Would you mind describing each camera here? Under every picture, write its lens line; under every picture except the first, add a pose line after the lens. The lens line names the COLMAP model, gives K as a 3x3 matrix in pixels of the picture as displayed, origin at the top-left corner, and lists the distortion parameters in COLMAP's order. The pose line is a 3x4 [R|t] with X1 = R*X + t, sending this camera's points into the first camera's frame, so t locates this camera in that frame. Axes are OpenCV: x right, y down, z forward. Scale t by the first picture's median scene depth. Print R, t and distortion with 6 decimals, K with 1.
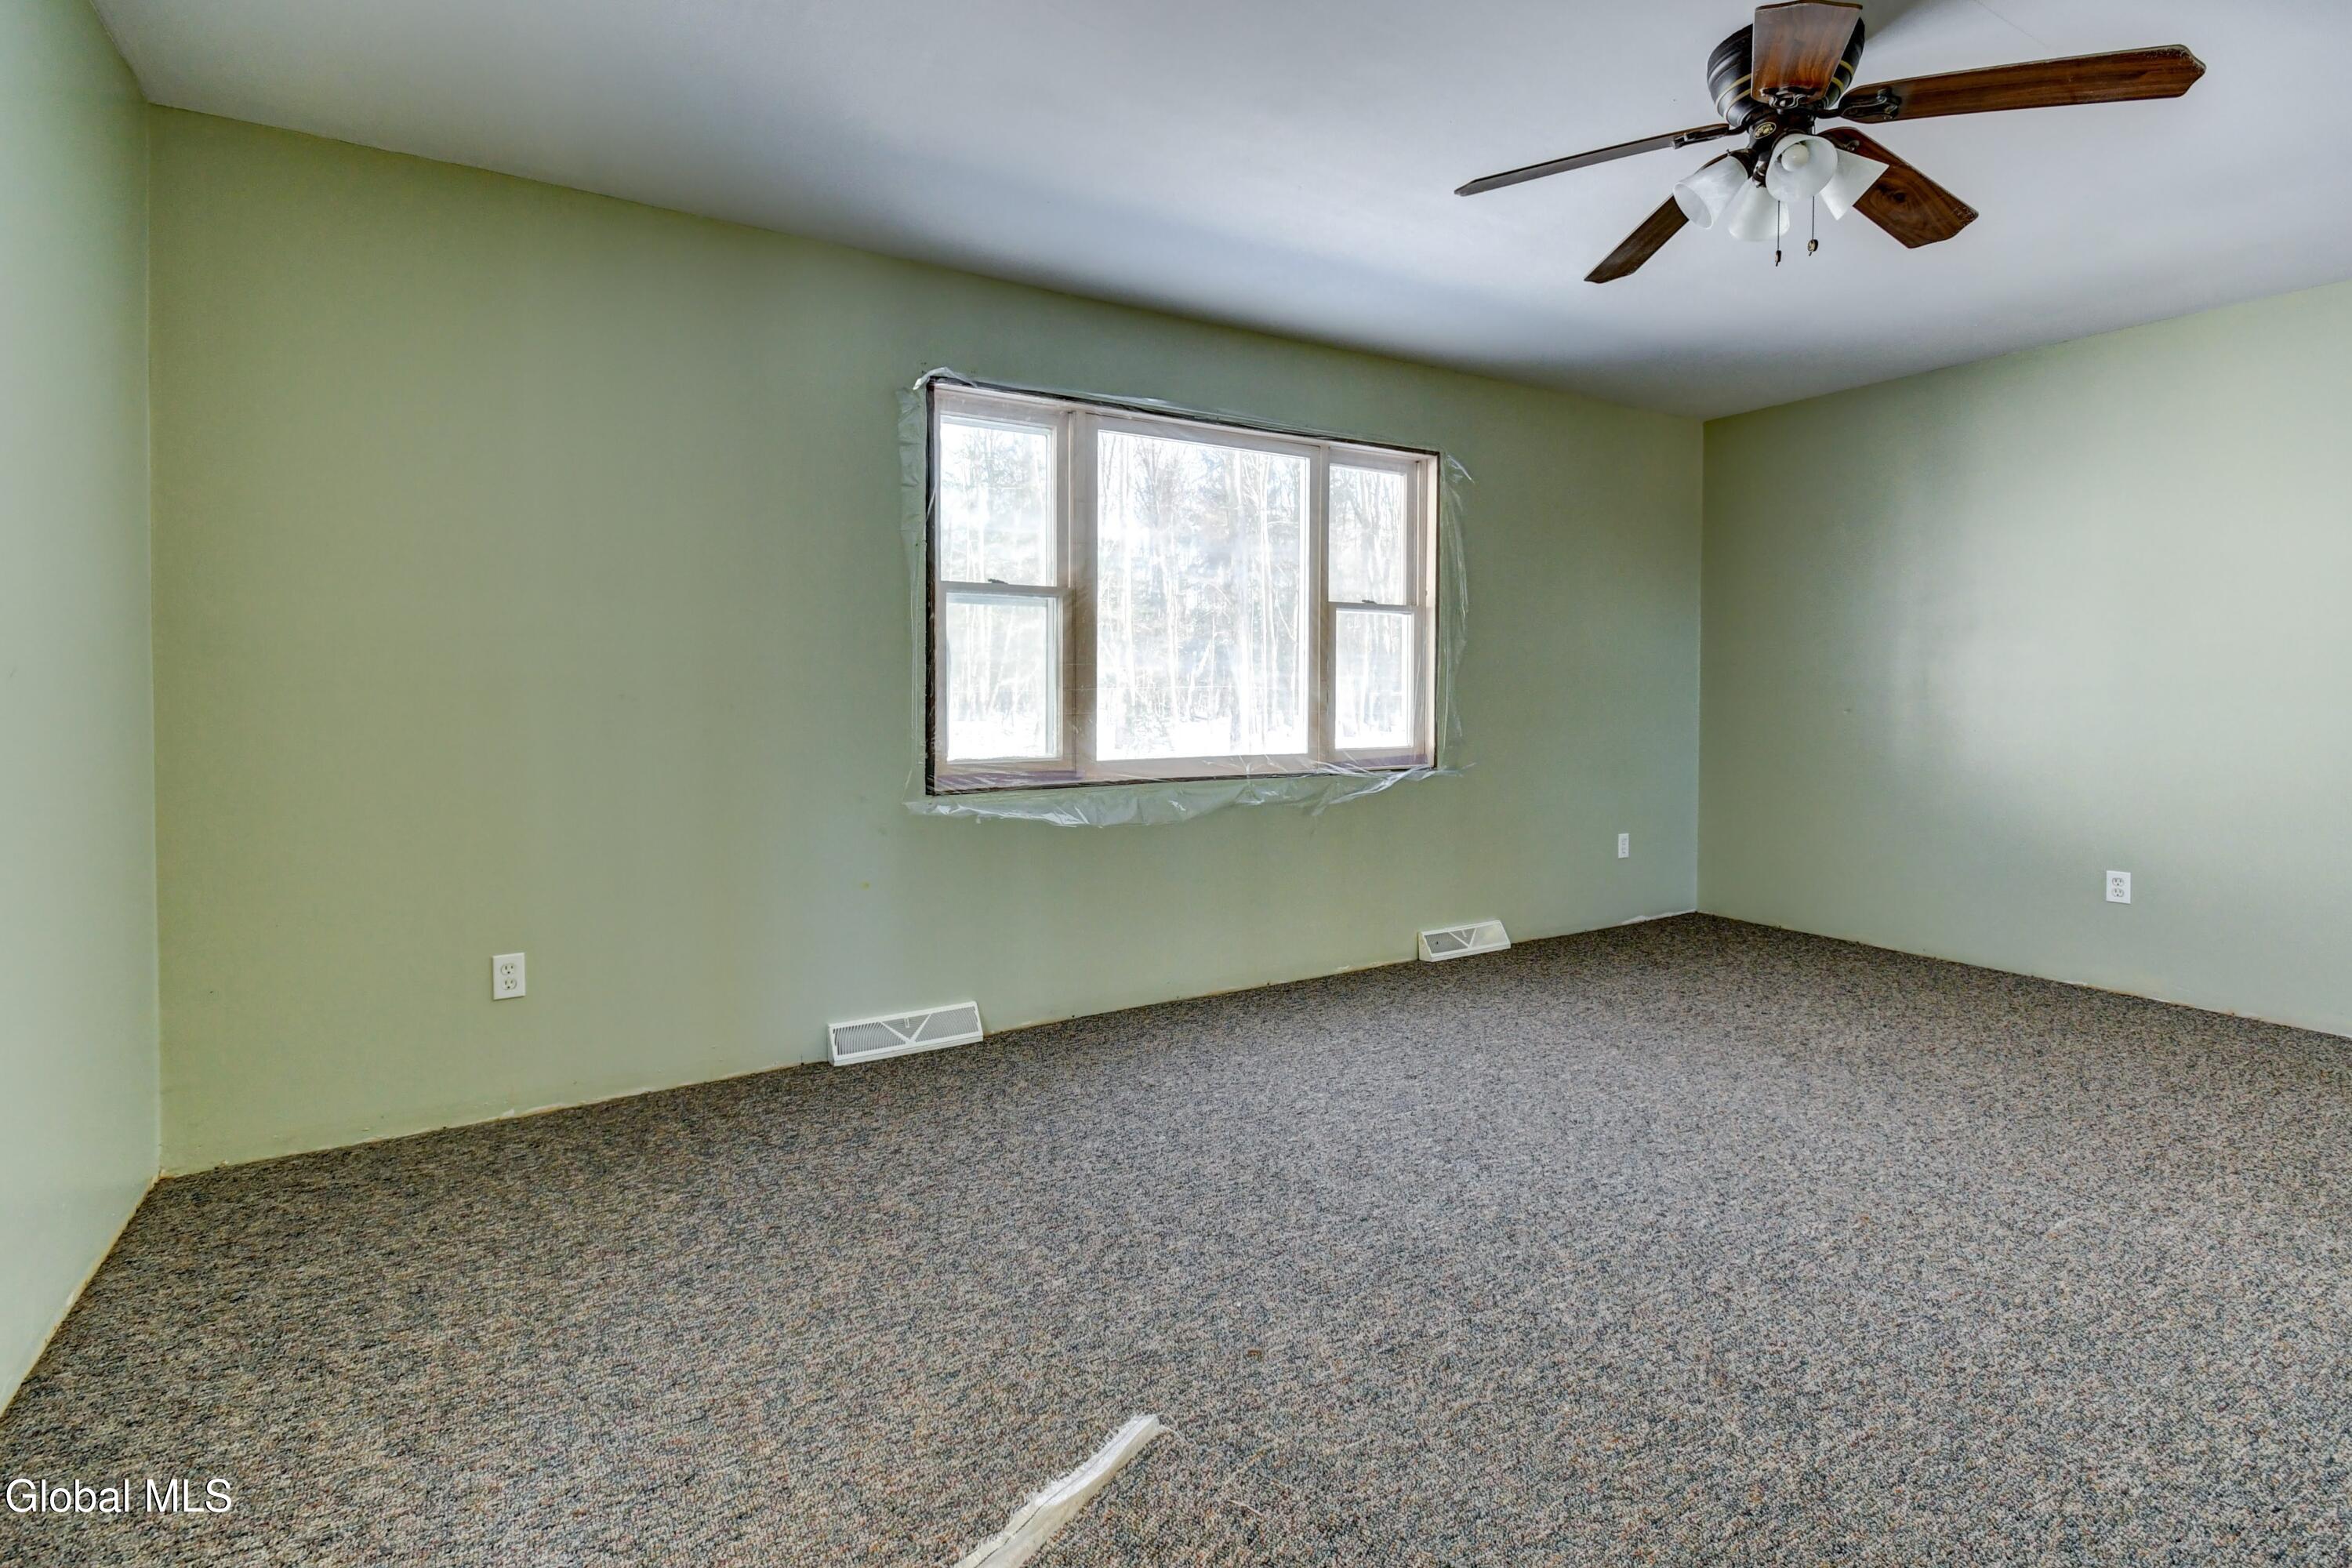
lens RADIAL K [[1153.3, 0, 1172.9], [0, 1153.3, 695.4], [0, 0, 1]] dist [0.003655, 0.002212]
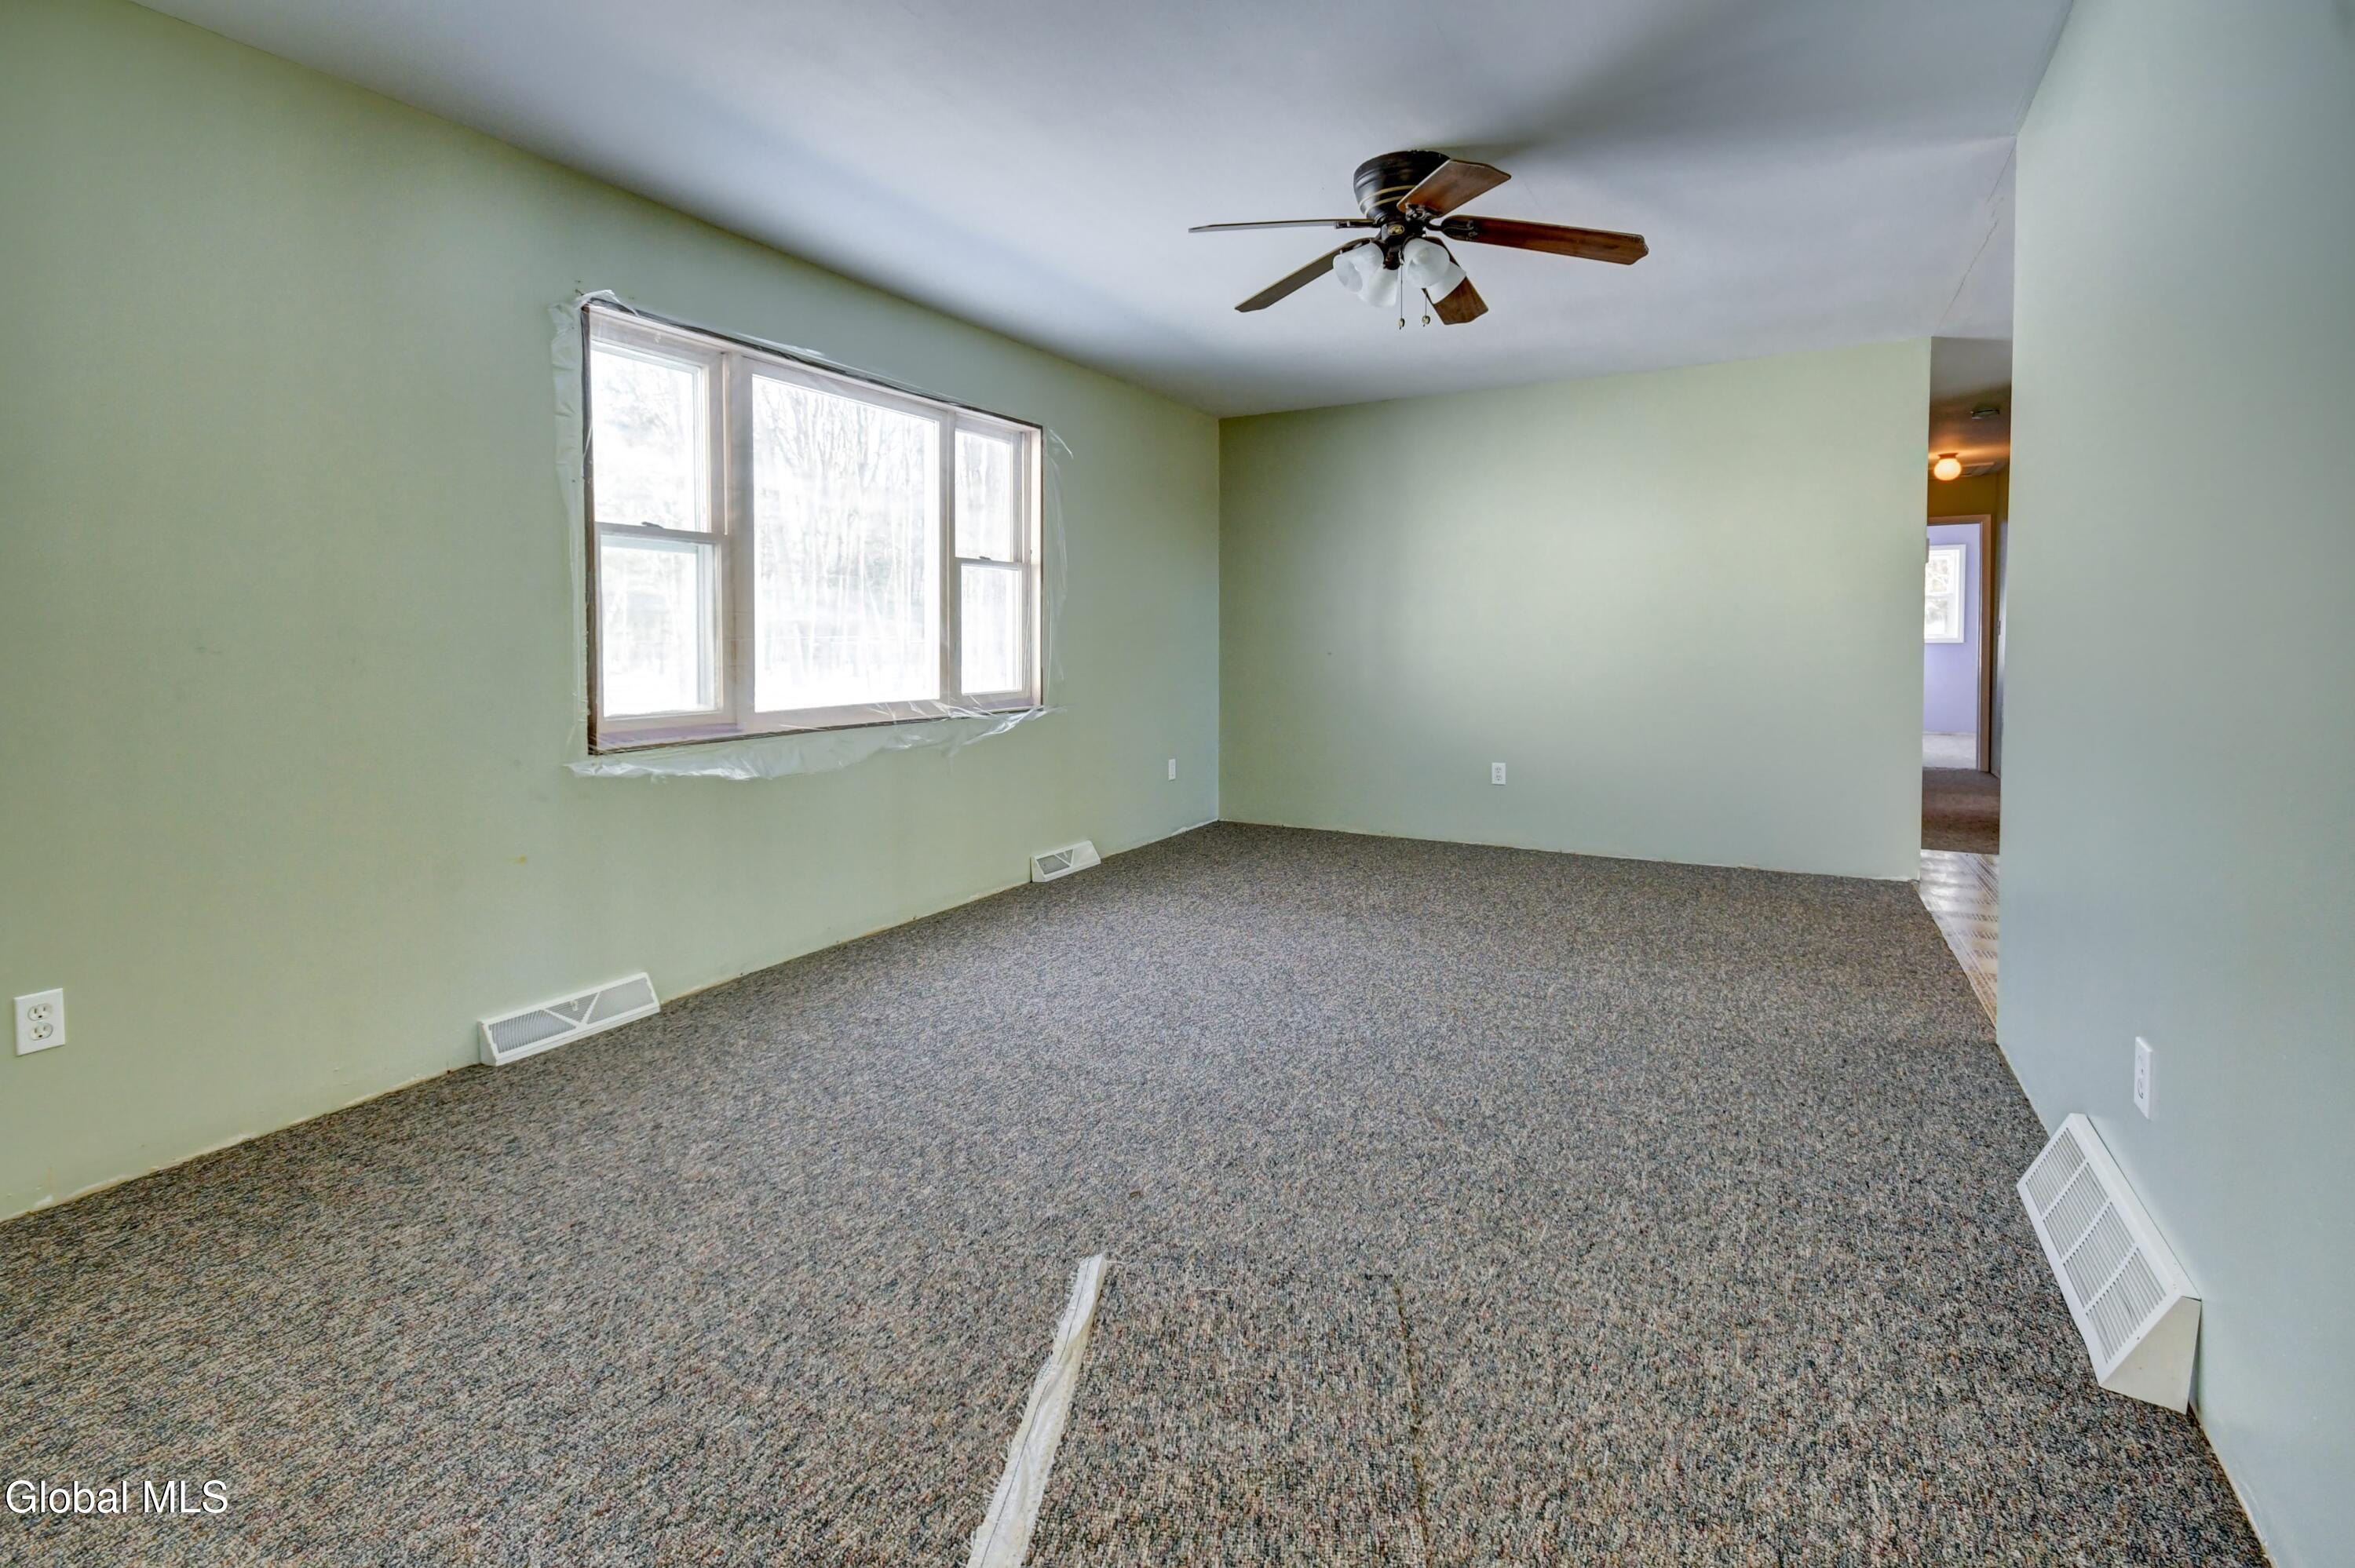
lens RADIAL K [[1117.7, 0, 1219.4], [0, 1117.7, 647.7], [0, 0, 1]] dist [0.002340, -0.000981]
pose [[0.855506, -0.006547, 0.517752, -0.252488], [0.004842, 0.999977, 0.004643, -0.000538], [-0.517770, -0.001465, 0.855518, -0.019587]]
